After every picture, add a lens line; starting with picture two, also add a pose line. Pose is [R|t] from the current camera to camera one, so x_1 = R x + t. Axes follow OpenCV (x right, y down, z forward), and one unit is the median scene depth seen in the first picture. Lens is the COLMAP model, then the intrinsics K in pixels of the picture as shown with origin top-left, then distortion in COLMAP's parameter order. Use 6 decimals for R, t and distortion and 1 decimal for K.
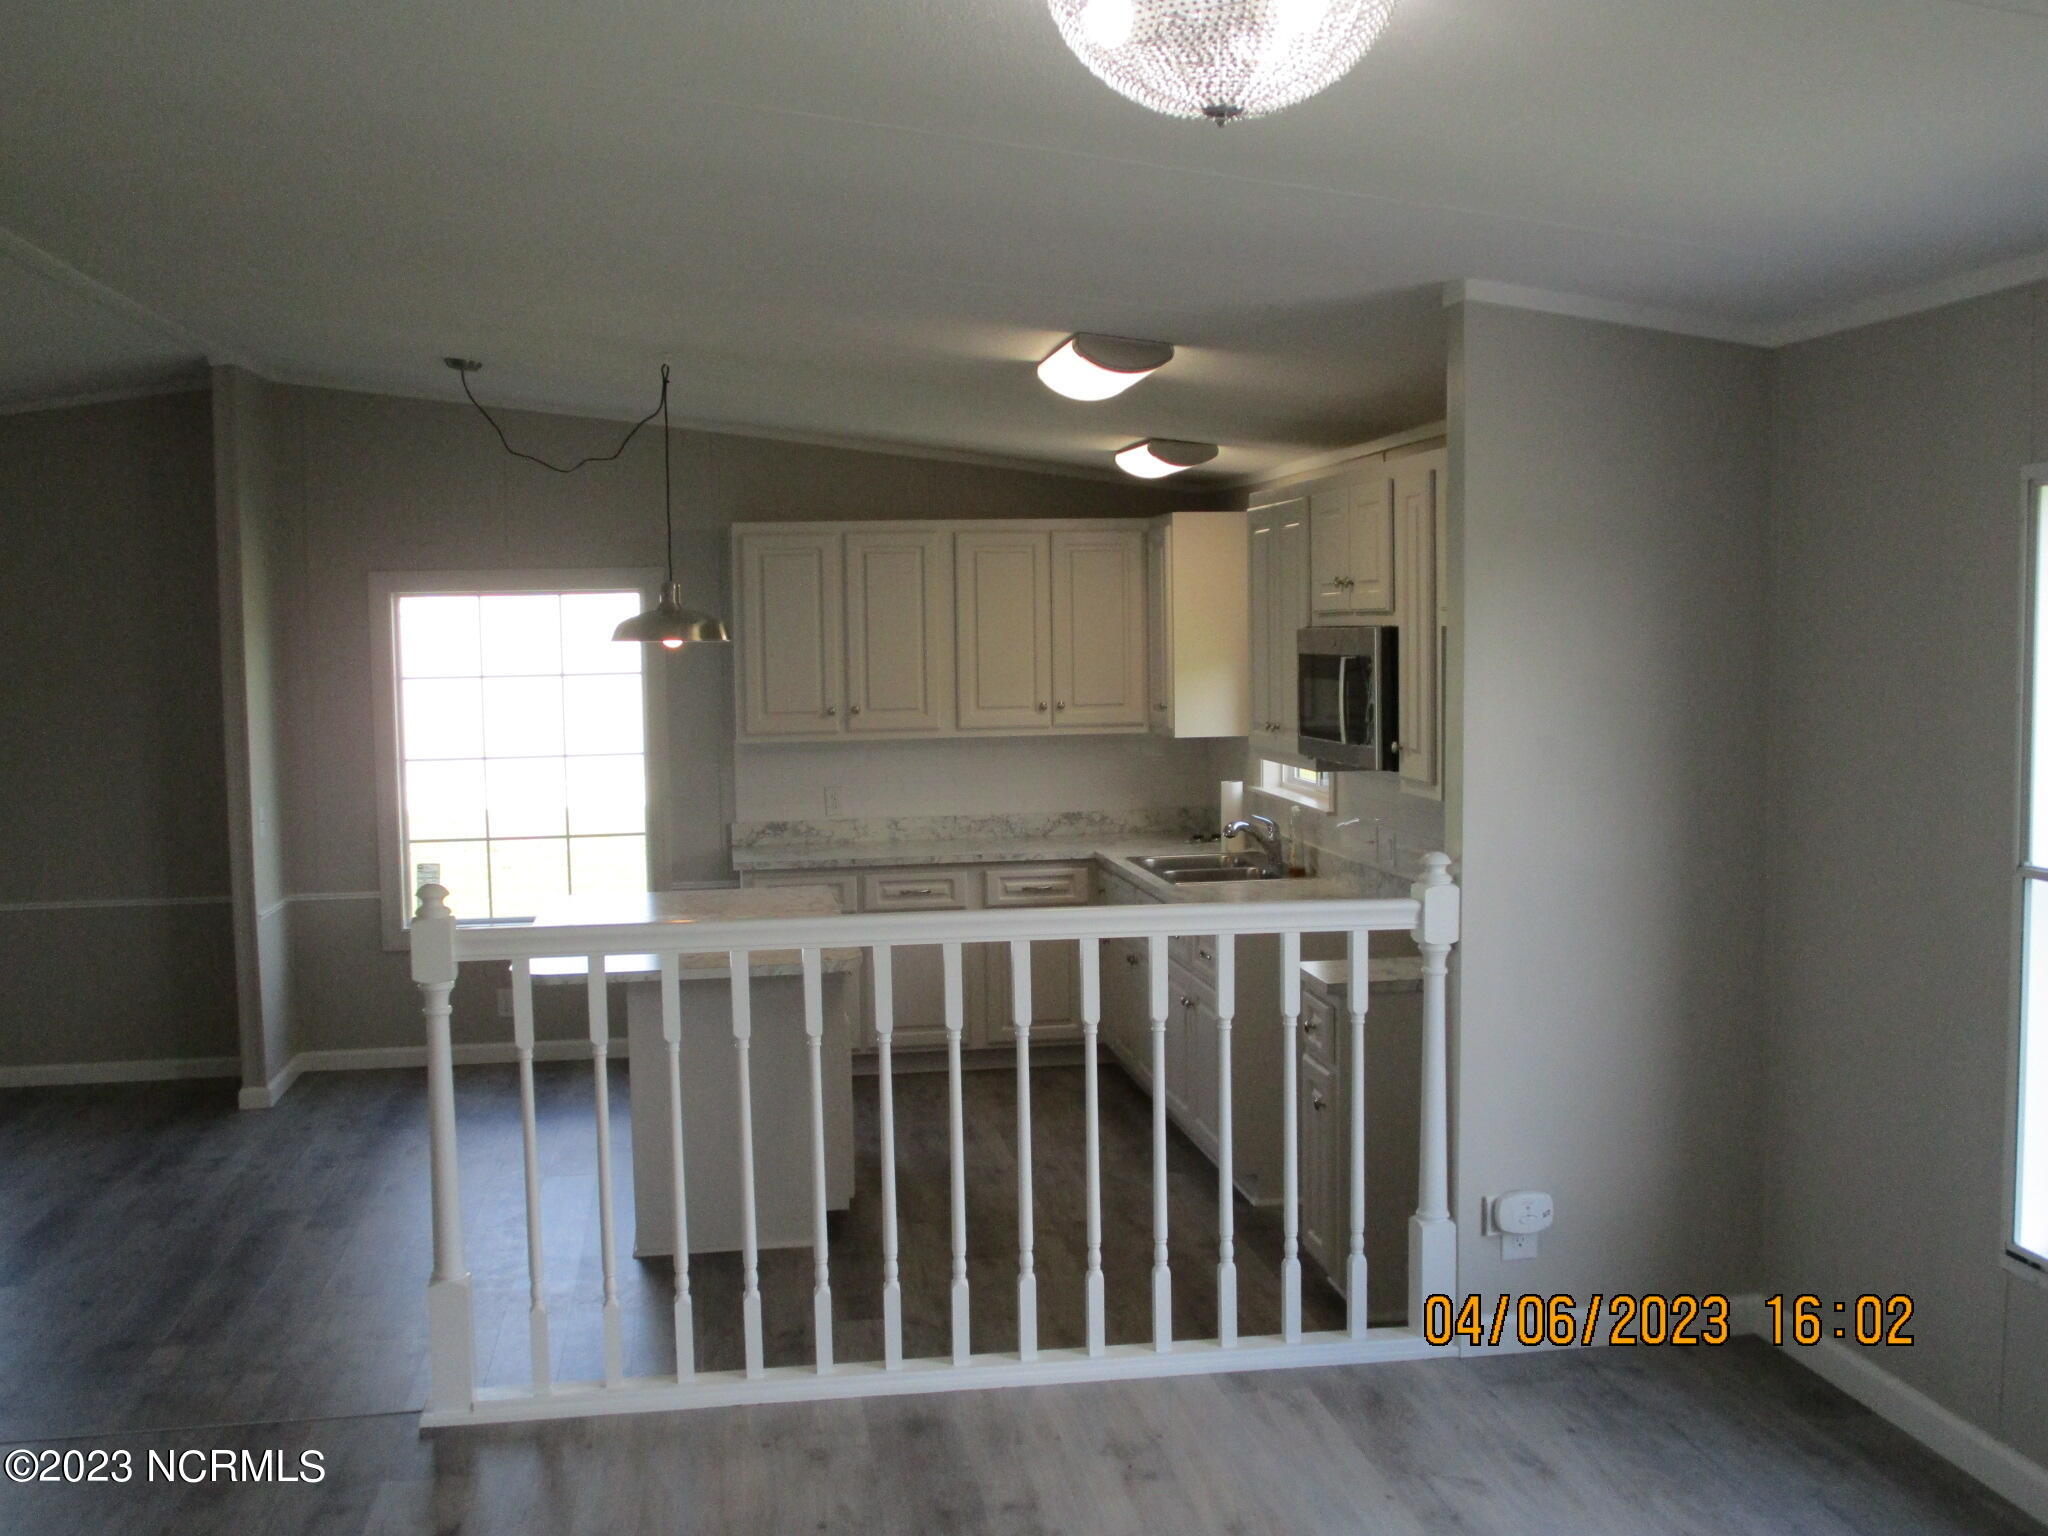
lens RADIAL K [[1988.1, 0, 1017.0], [0, 1988.1, 757.9], [0, 0, 1]] dist [-0.083335, 0.036432]
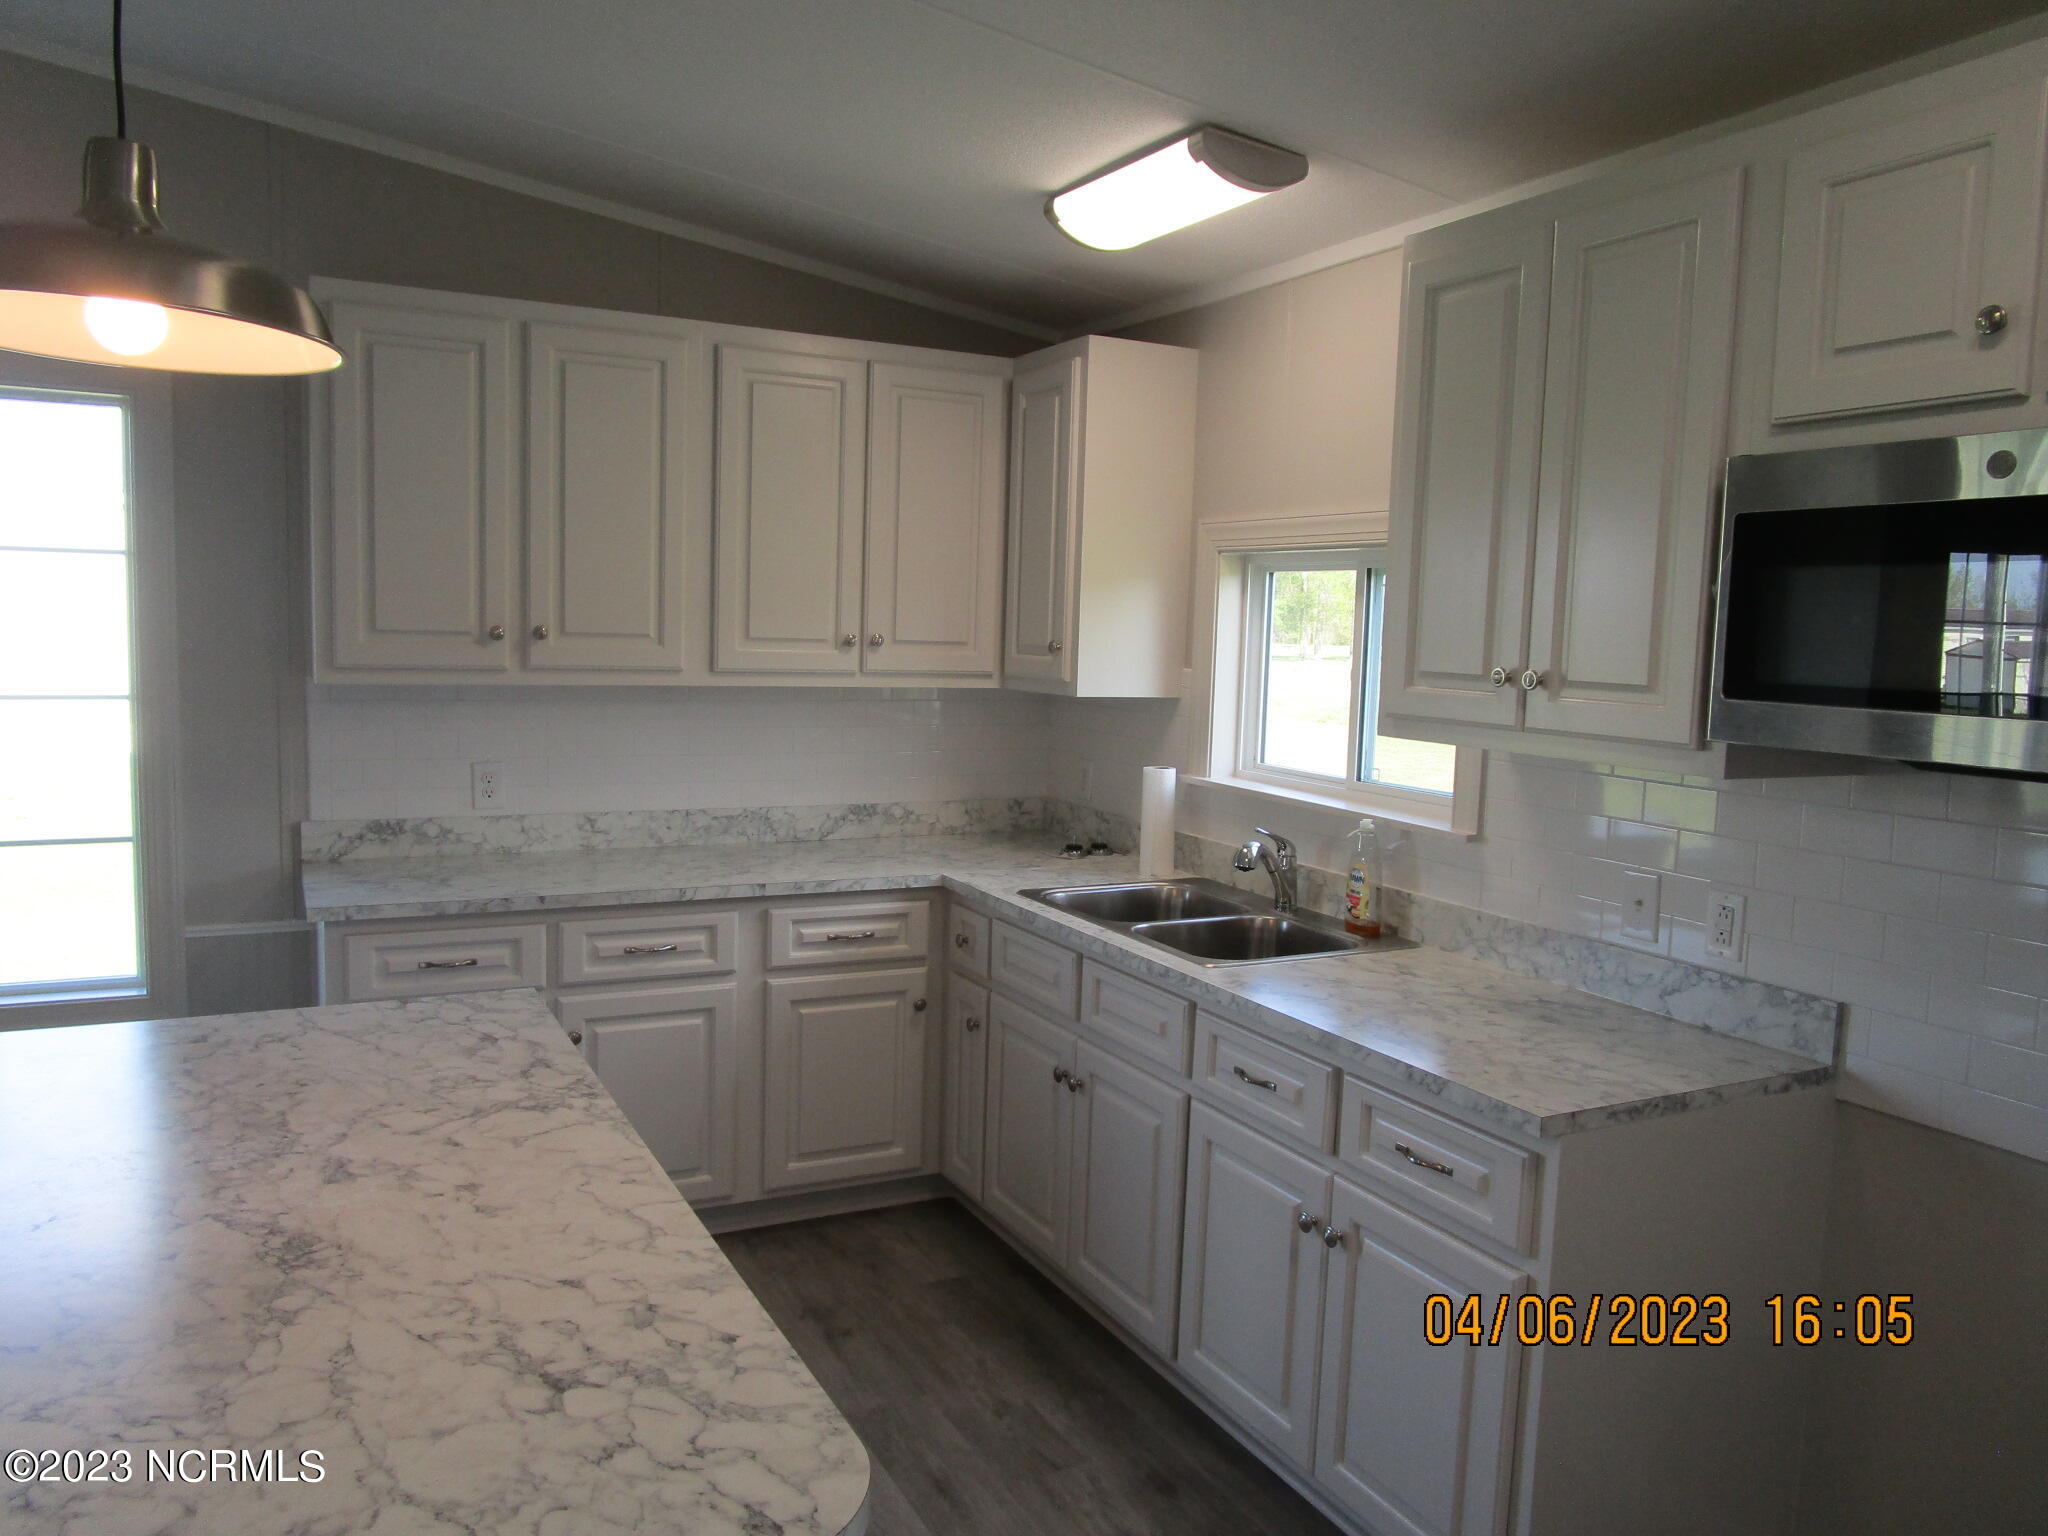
lens RADIAL K [[1472.0, 0, 1024.7], [0, 1472.0, 766.6], [0, 0, 1]] dist [-0.023184, 0.005891]
pose [[0.947336, 0.015121, 0.319884, -0.083864], [-0.025709, 0.999252, 0.028902, -0.001085], [-0.319208, -0.035604, 0.947016, 0.548841]]
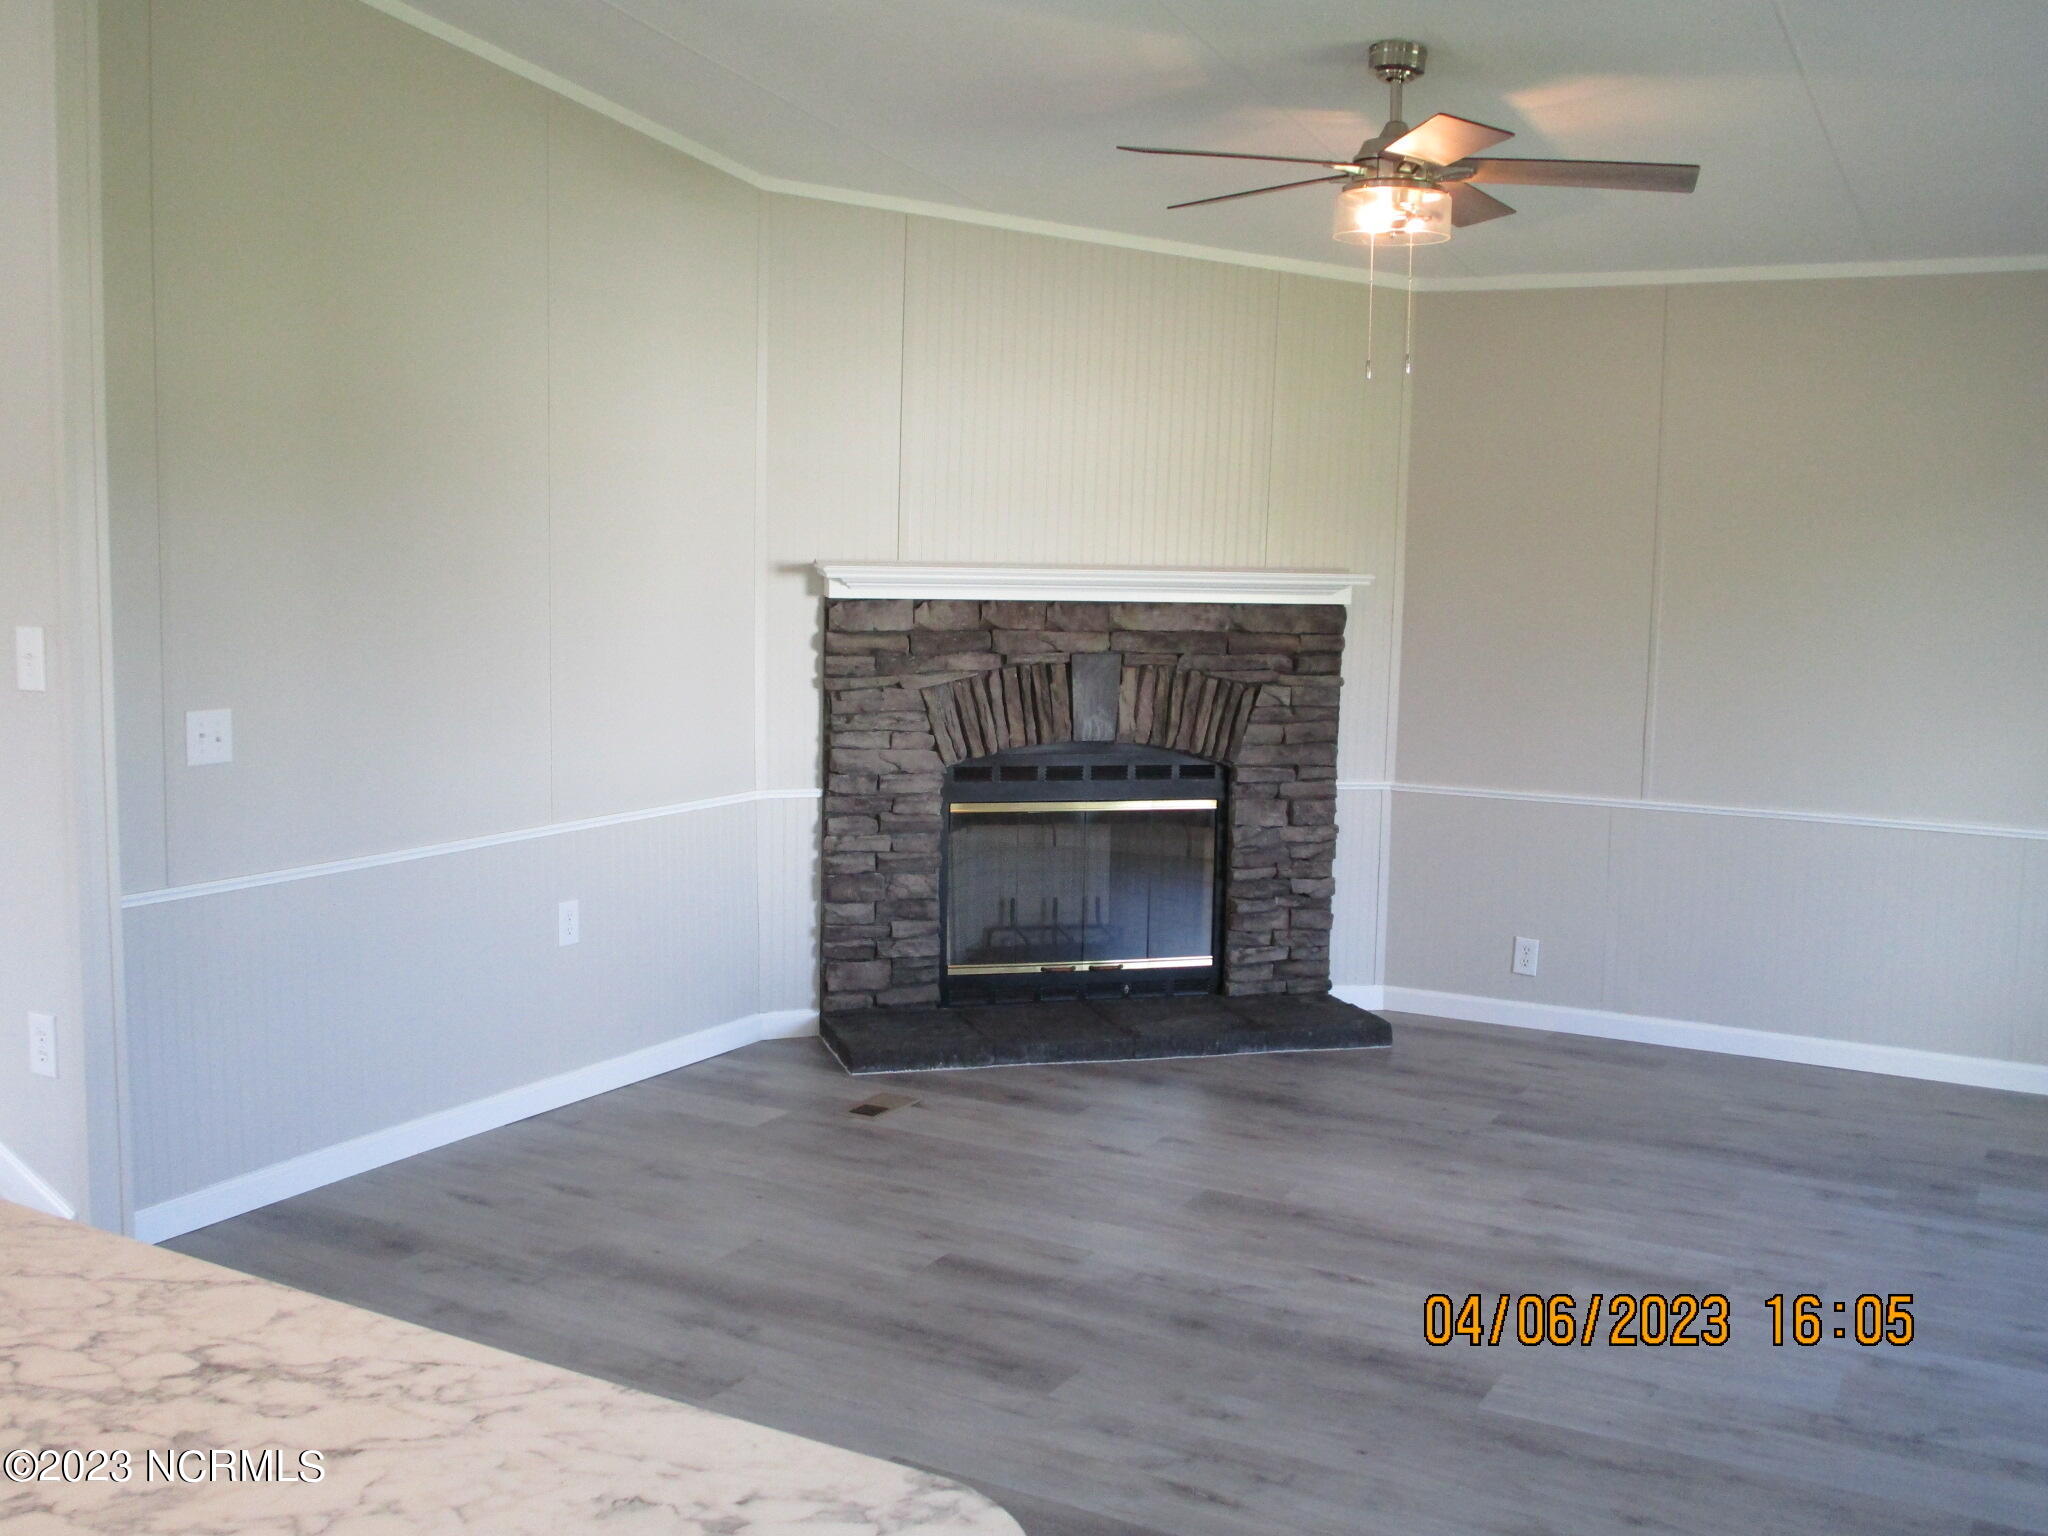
lens RADIAL K [[1988.1, 0, 1017.0], [0, 1988.1, 757.9], [0, 0, 1]] dist [-0.083335, 0.036432]
pose [[-0.623975, 0.097228, -0.775372, 0.005655], [-0.056060, 0.984103, 0.168516, -0.021364], [0.779431, 0.148618, -0.608605, 0.856364]]
